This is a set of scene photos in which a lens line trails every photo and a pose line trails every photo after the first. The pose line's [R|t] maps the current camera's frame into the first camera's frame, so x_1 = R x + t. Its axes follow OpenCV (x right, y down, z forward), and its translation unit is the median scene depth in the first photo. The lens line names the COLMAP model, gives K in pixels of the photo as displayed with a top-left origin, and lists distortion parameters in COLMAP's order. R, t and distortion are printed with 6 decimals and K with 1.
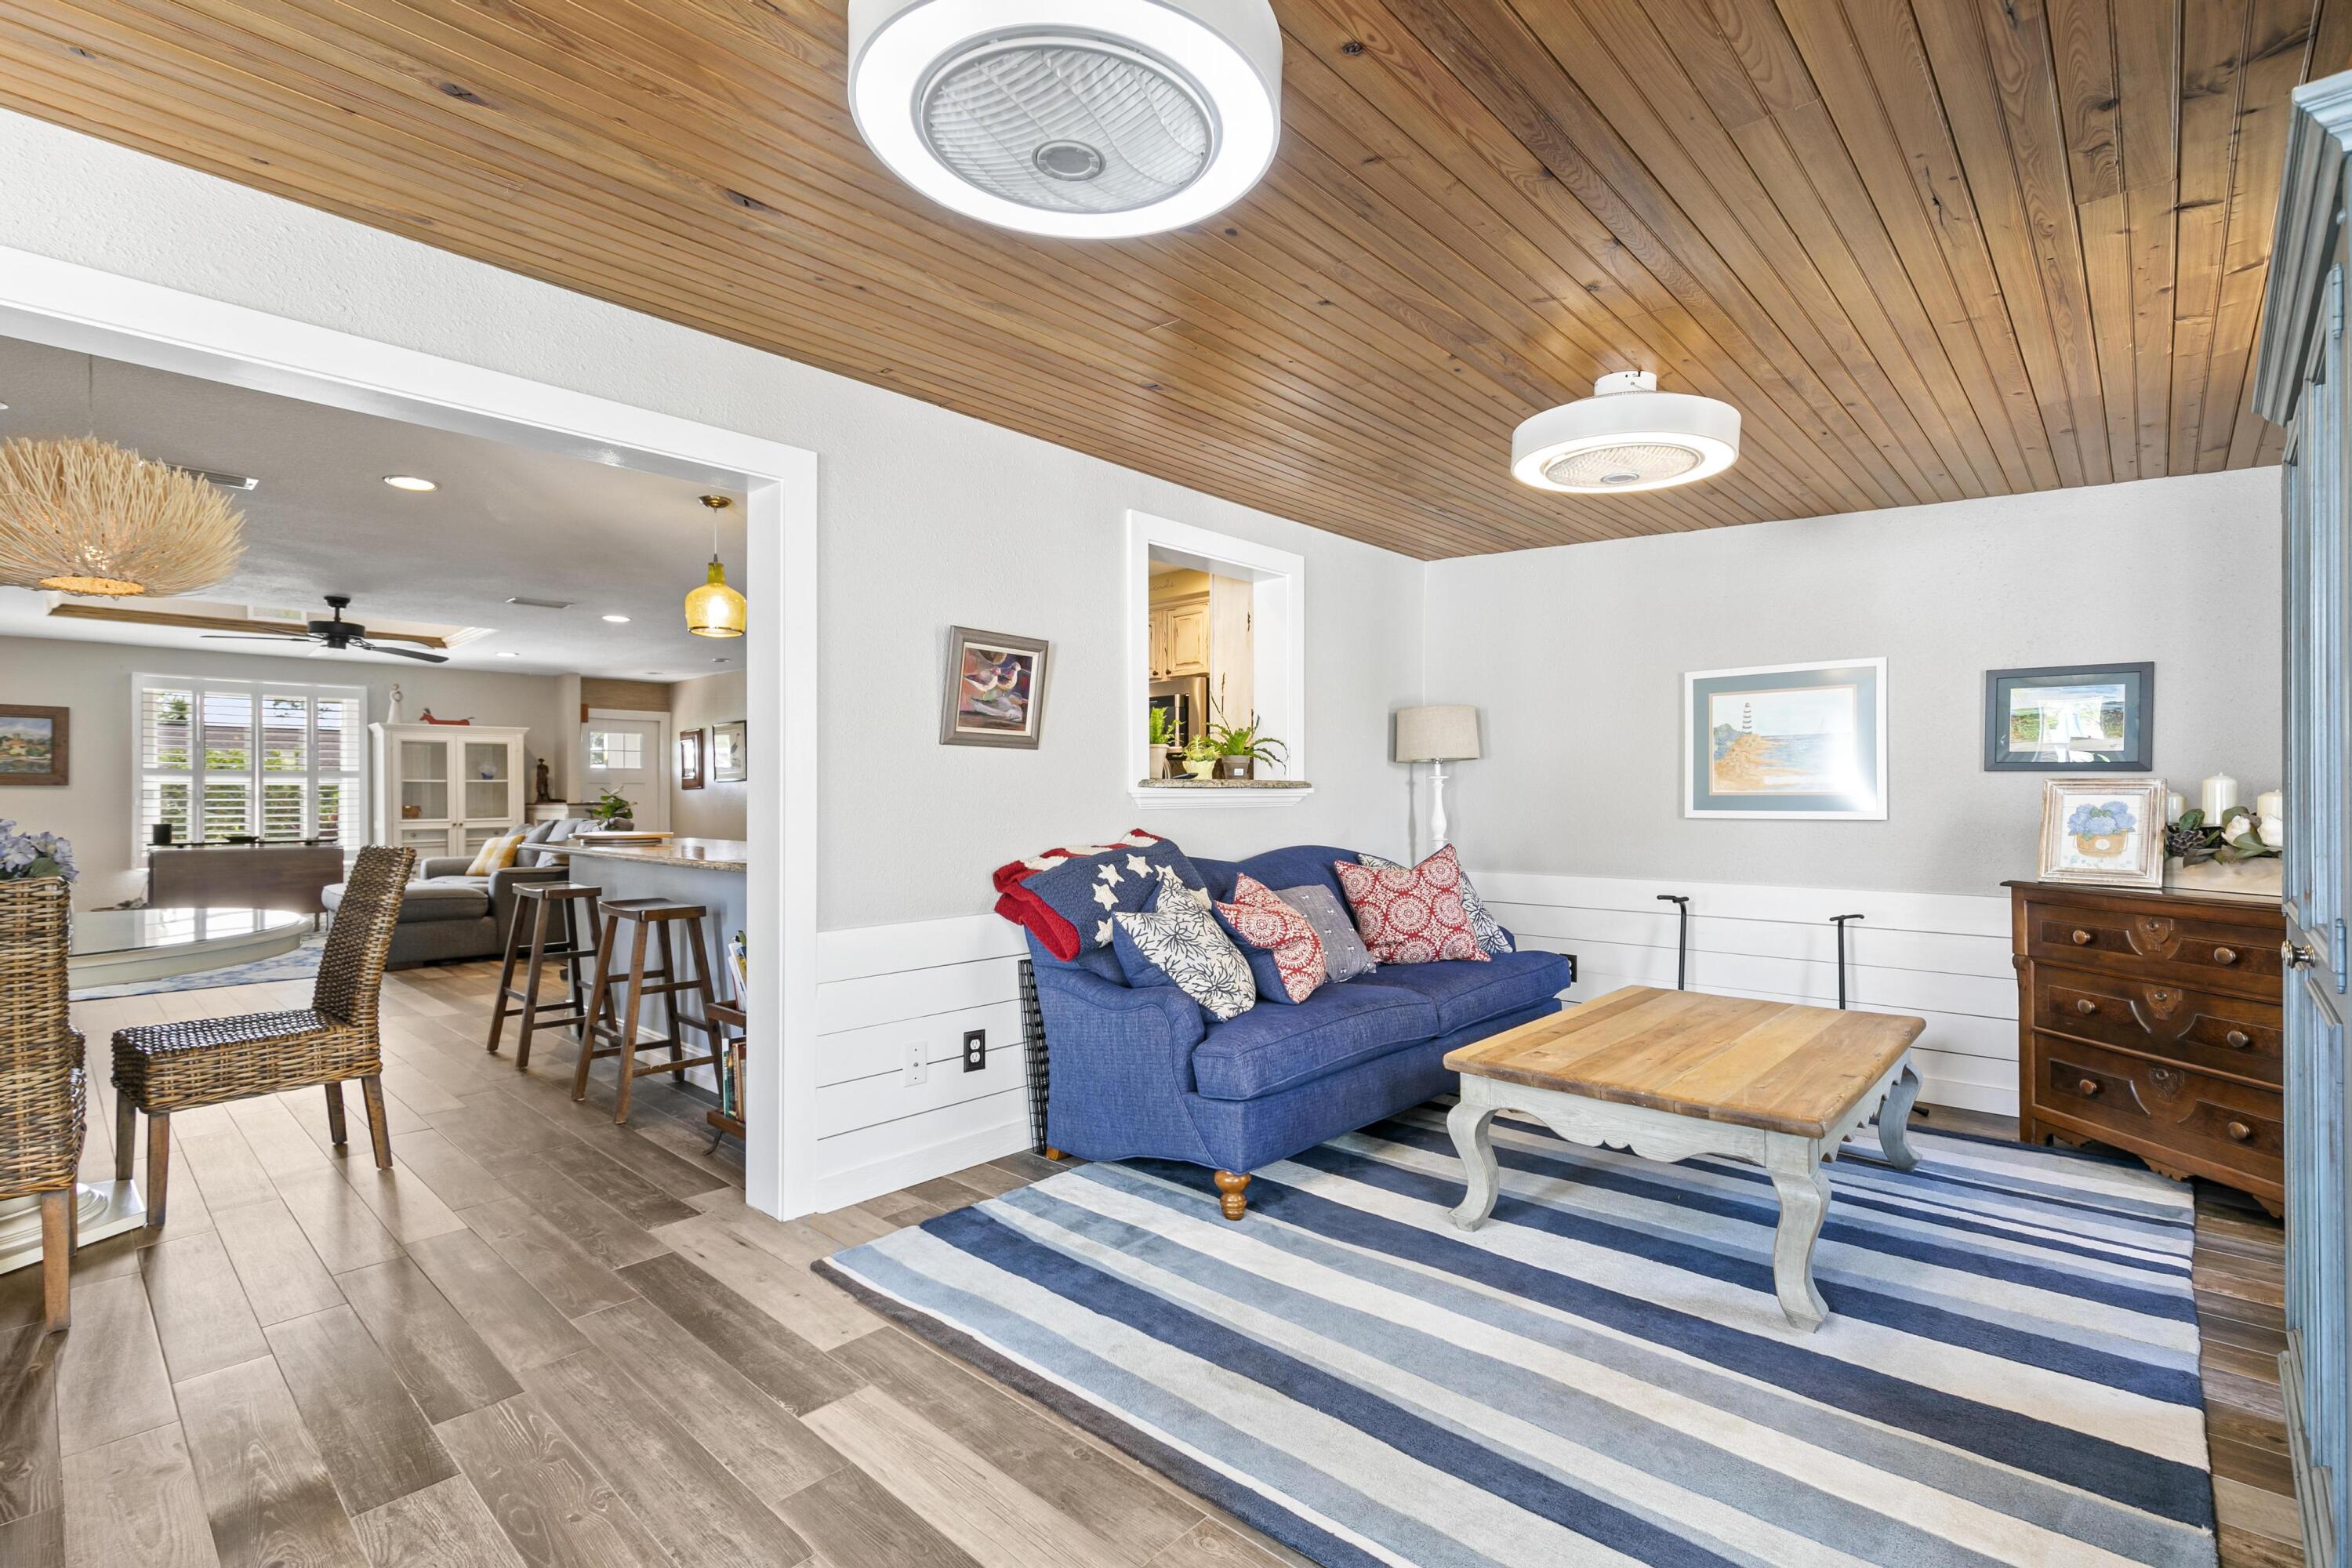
lens RADIAL K [[1056.8, 0, 1174.7], [0, 1056.8, 800.1], [0, 0, 1]] dist [0.014469, -0.007200]
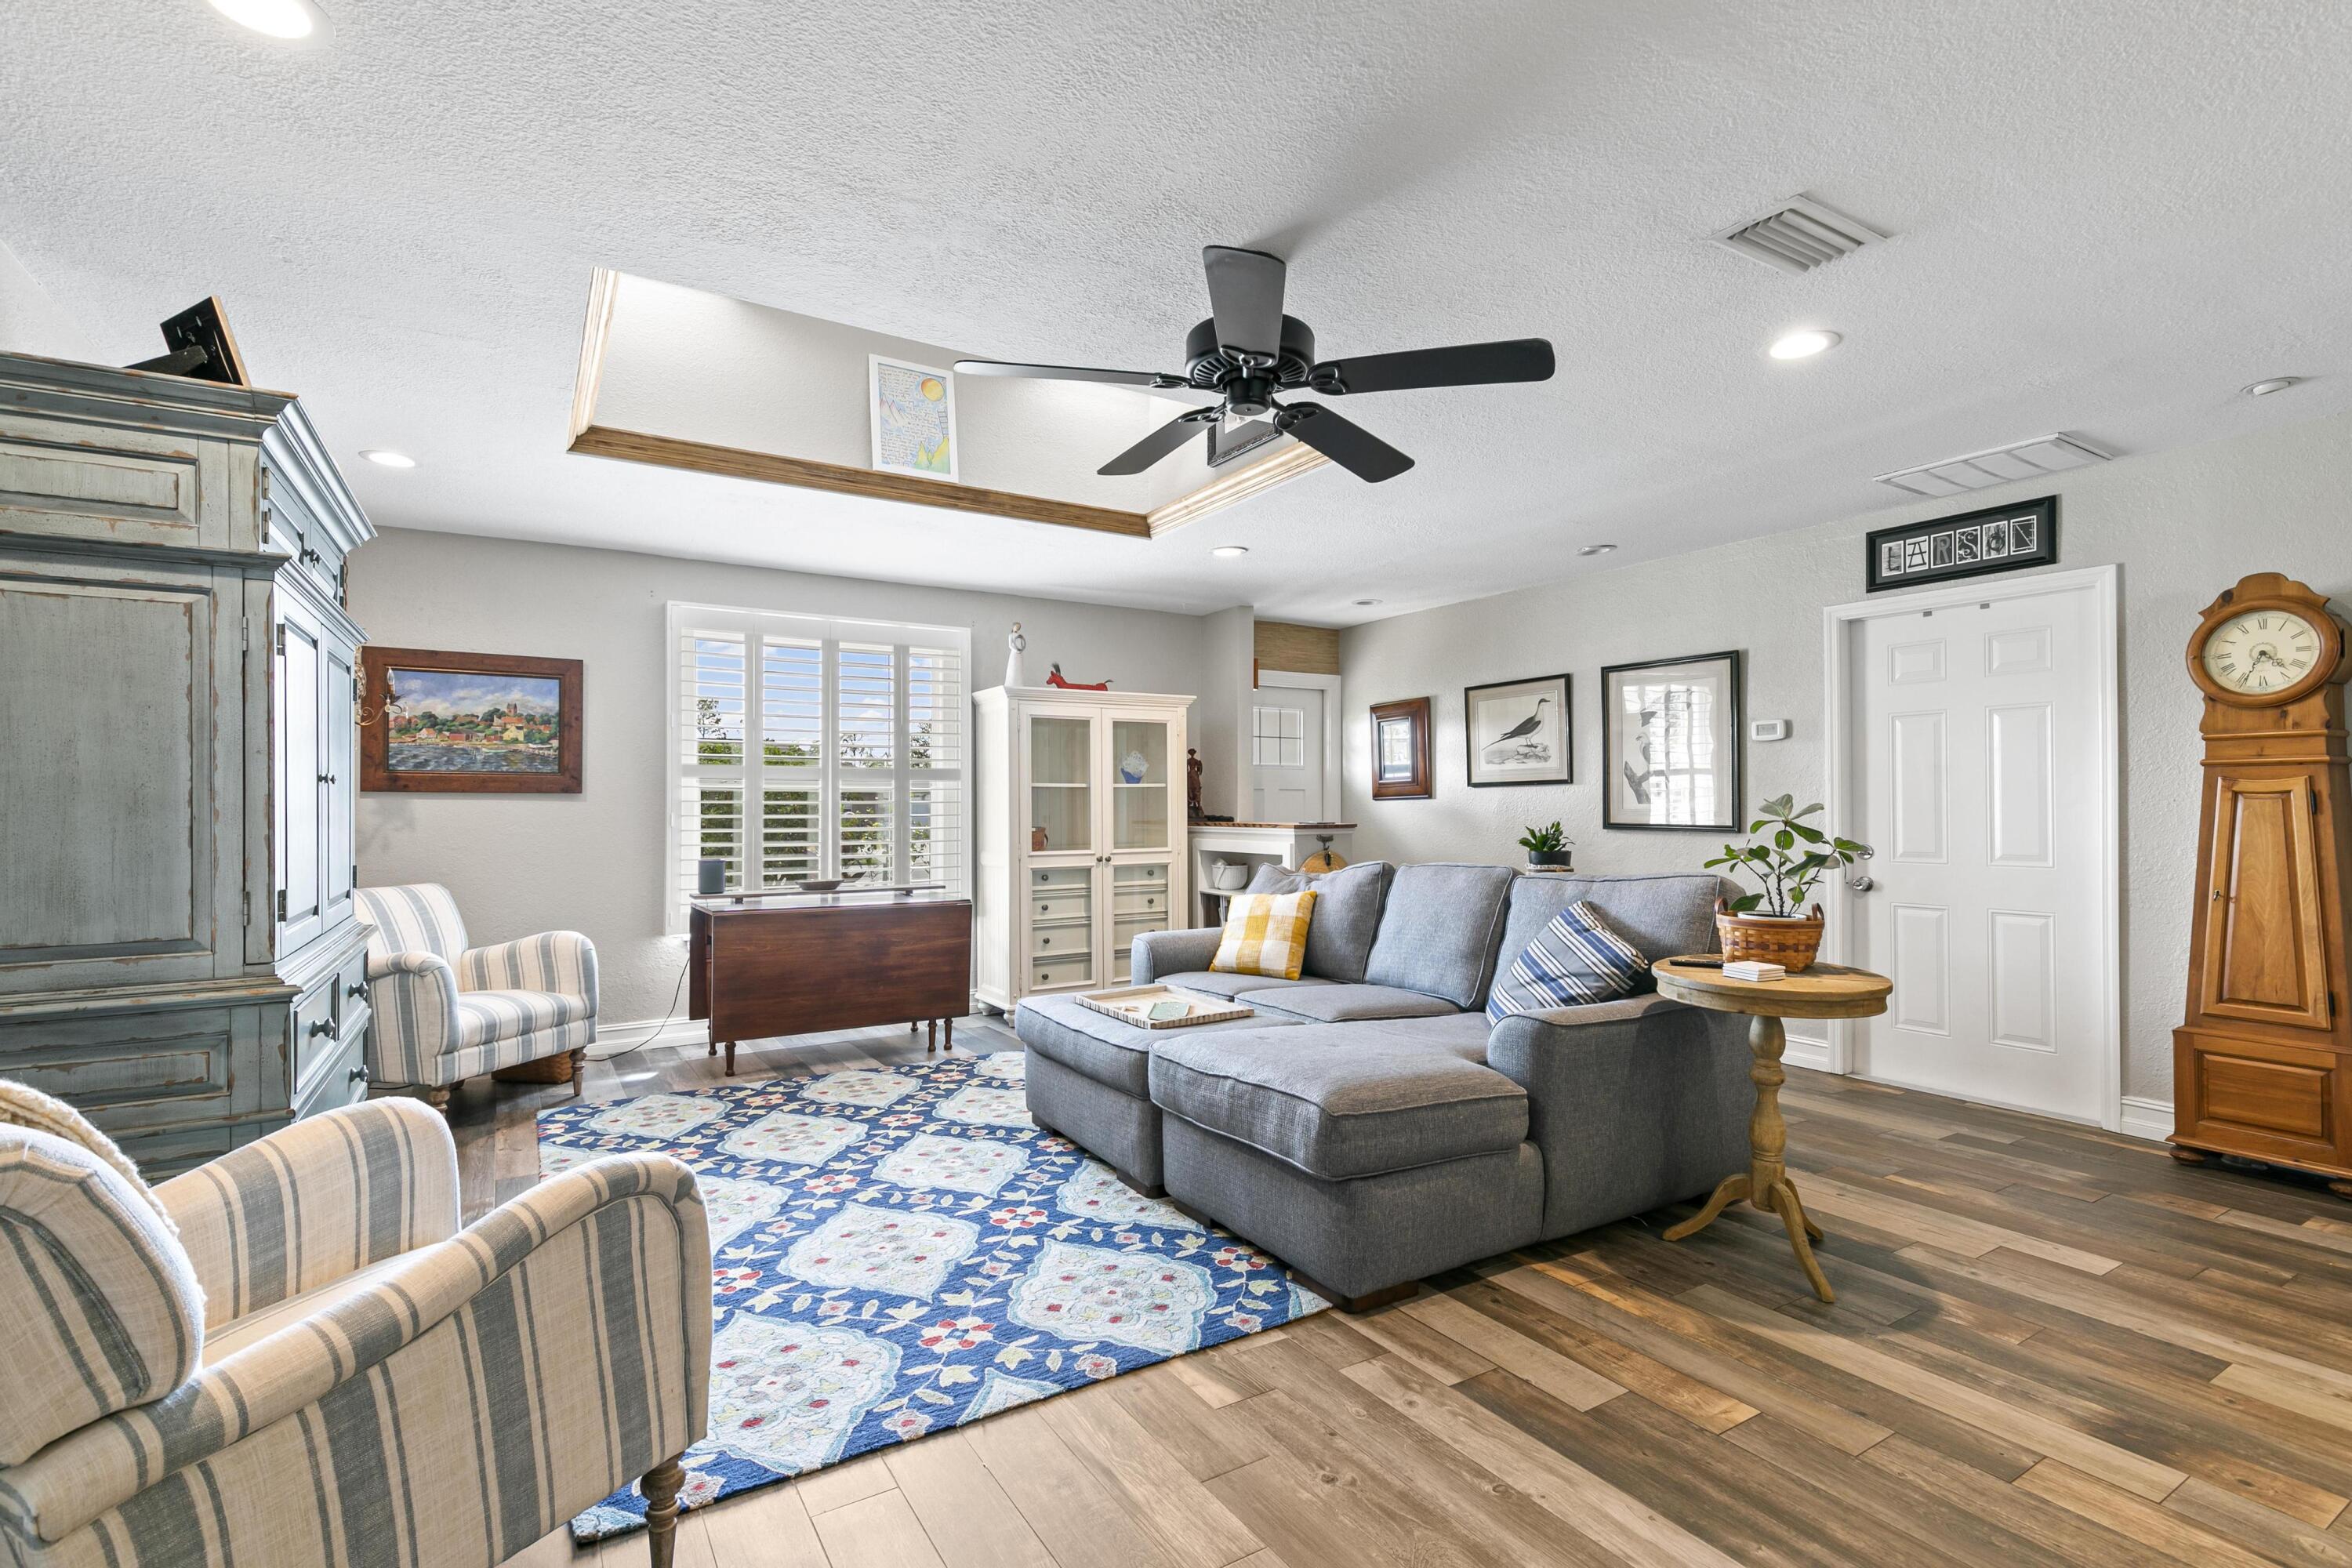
lens RADIAL K [[1093.1, 0, 1151.1], [0, 1093.1, 819.3], [0, 0, 1]] dist [0.014017, -0.000394]
pose [[0.960495, 0.006178, -0.278230, -0.541696], [-0.002836, 0.999919, 0.012414, -0.007383], [0.278284, -0.011135, 0.960434, 0.481164]]
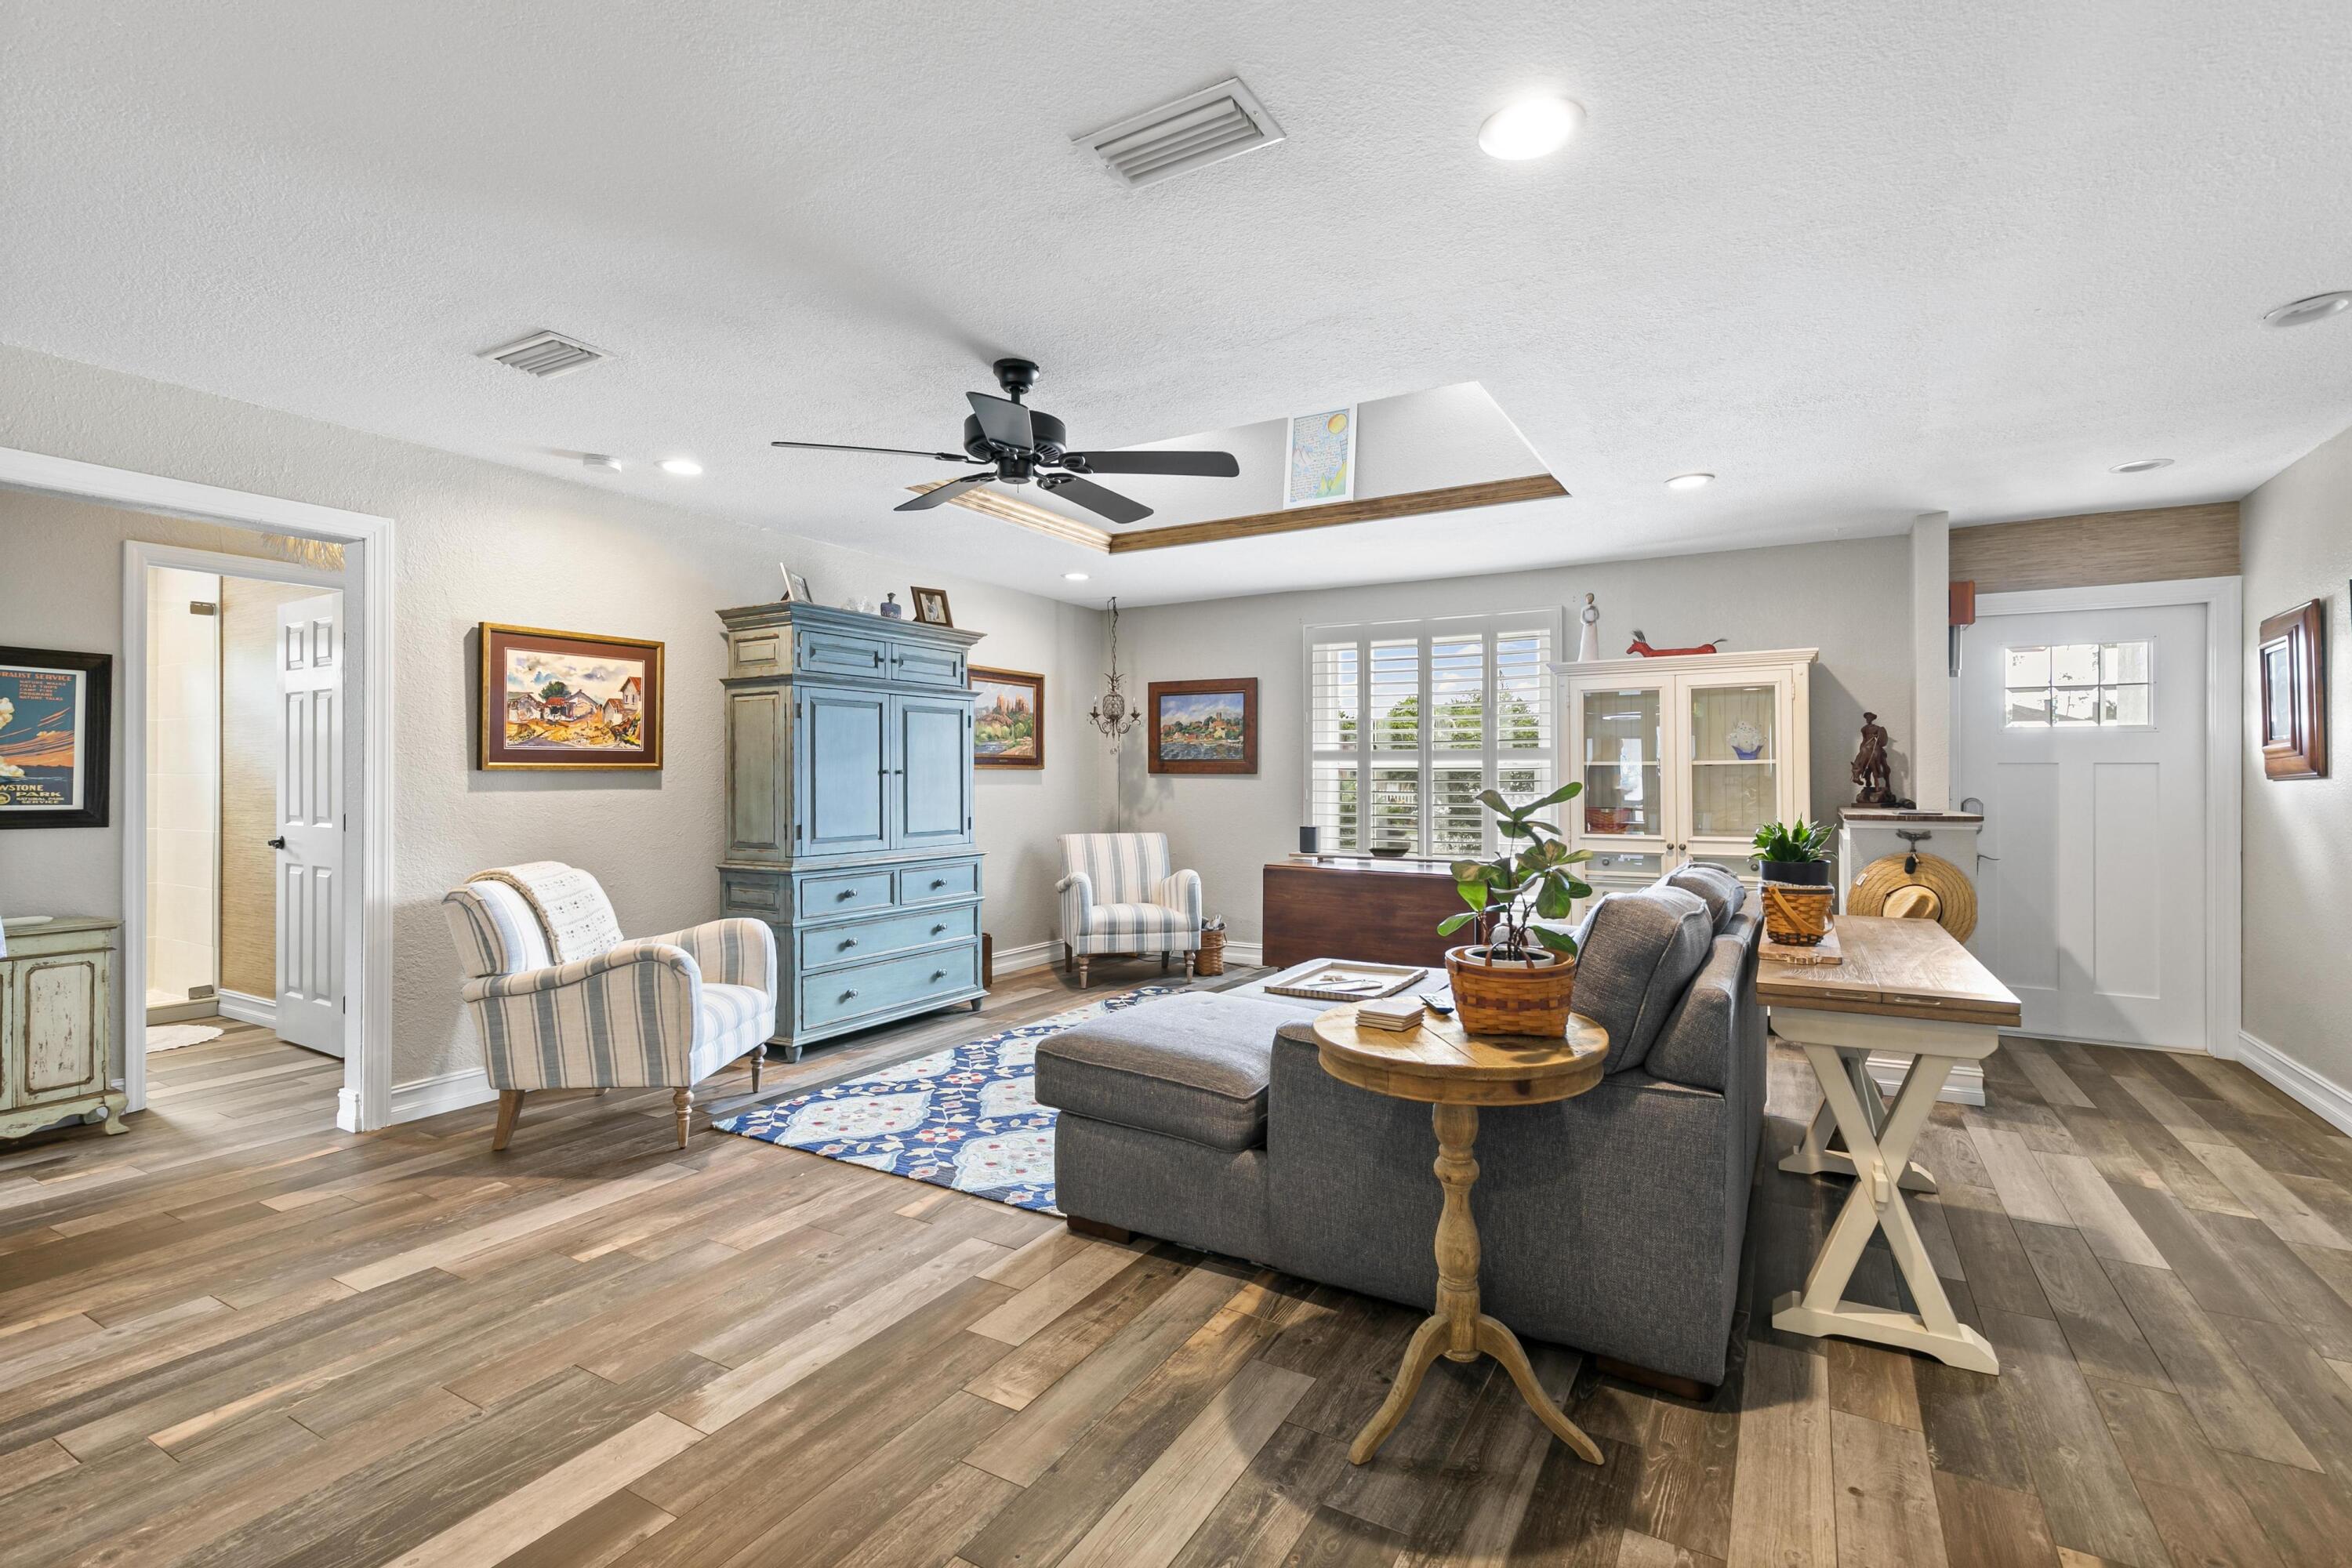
lens RADIAL K [[1056.8, 0, 1174.7], [0, 1056.8, 800.1], [0, 0, 1]] dist [0.014469, -0.007200]
pose [[0.214267, 0.025756, -0.976436, -0.251632], [-0.003677, 0.999666, 0.025562, -0.013621], [0.976768, -0.001887, 0.214290, 0.731736]]
